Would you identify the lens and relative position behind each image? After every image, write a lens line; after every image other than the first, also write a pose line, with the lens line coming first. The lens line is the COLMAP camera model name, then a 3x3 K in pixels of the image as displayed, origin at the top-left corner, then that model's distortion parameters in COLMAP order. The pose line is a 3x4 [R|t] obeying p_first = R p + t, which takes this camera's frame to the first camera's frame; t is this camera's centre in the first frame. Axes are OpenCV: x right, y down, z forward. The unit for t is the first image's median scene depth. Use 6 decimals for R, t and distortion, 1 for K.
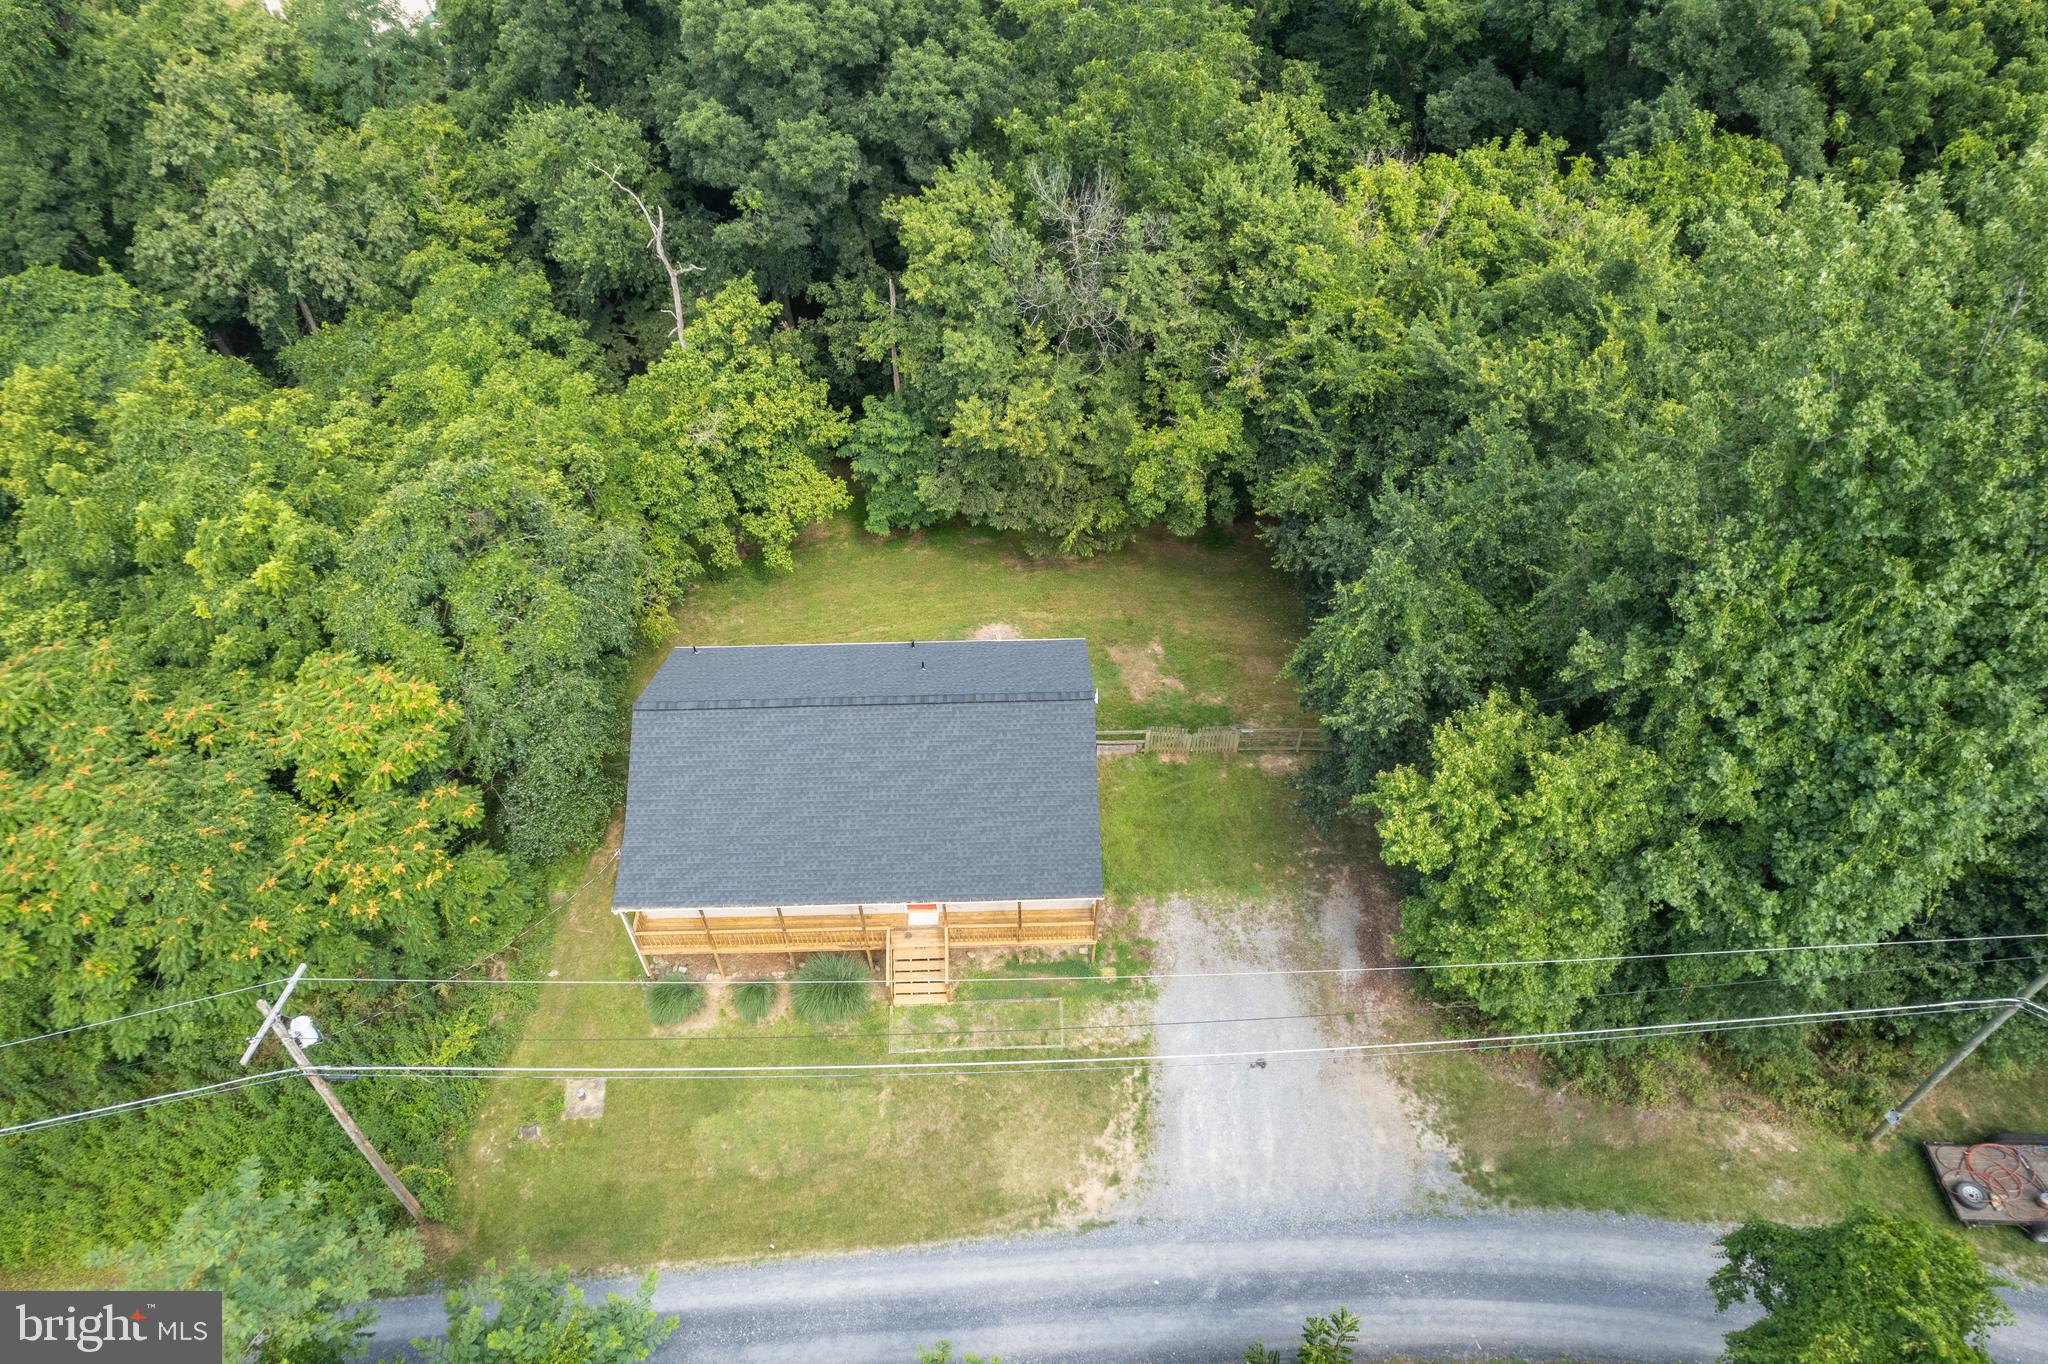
lens RADIAL K [[1309.5, 0, 1028.8], [0, 1309.5, 683.9], [0, 0, 1]] dist [-0.077852, 0.070610]
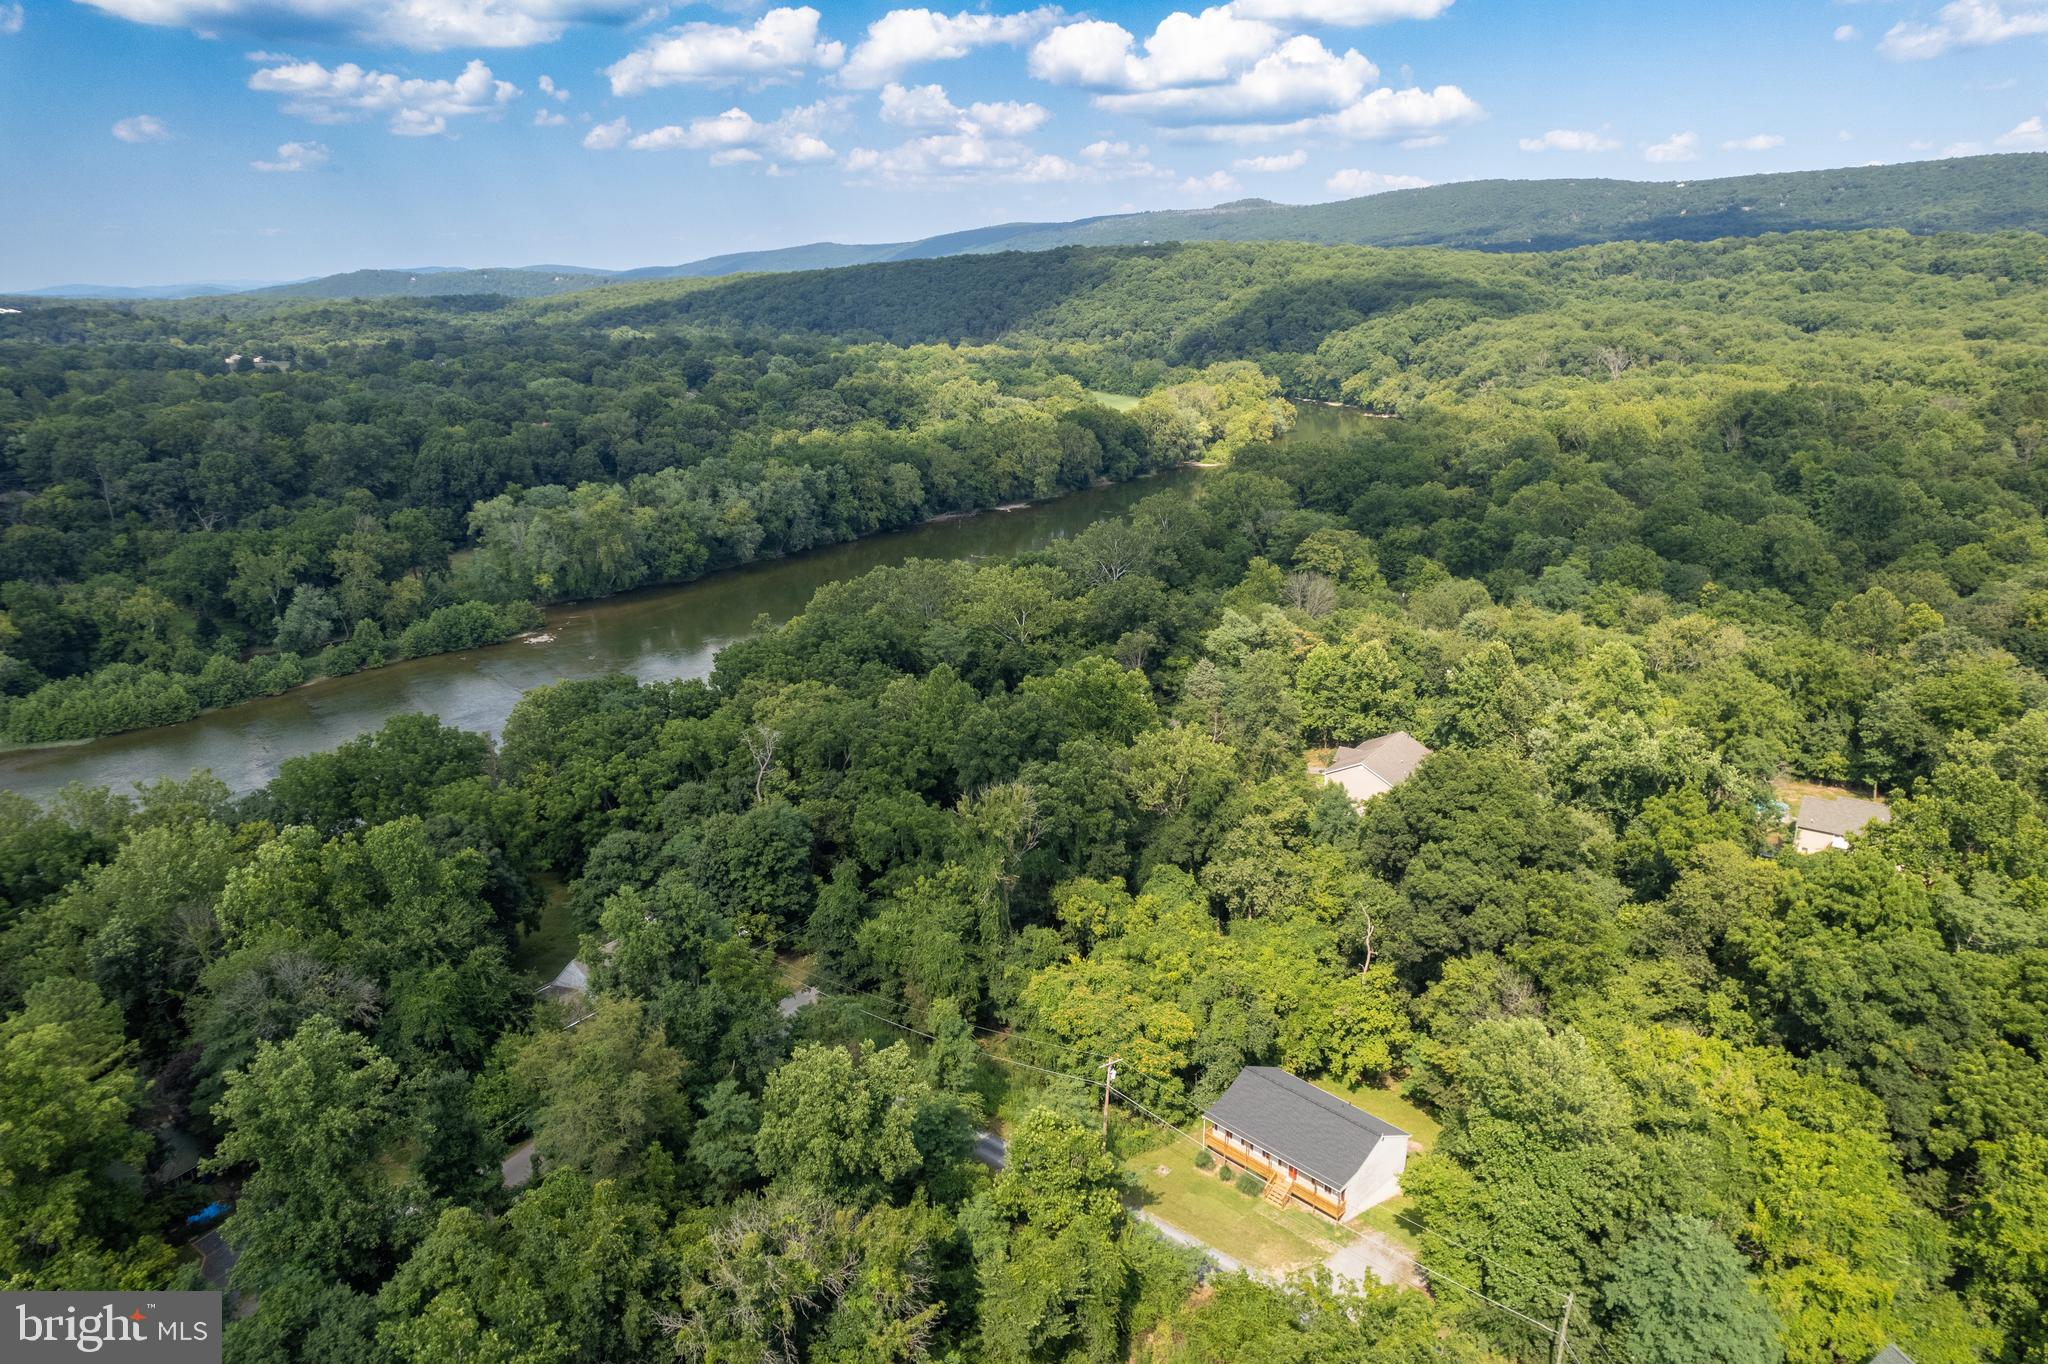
lens RADIAL K [[1309.5, 0, 1028.8], [0, 1309.5, 683.9], [0, 0, 1]] dist [-0.077852, 0.070610]
pose [[0.670022, 0.225009, -0.707419, 0.952036], [-0.539999, 0.801637, -0.256475, 0.260111], [0.509383, 0.553849, 0.658619, -1.264040]]
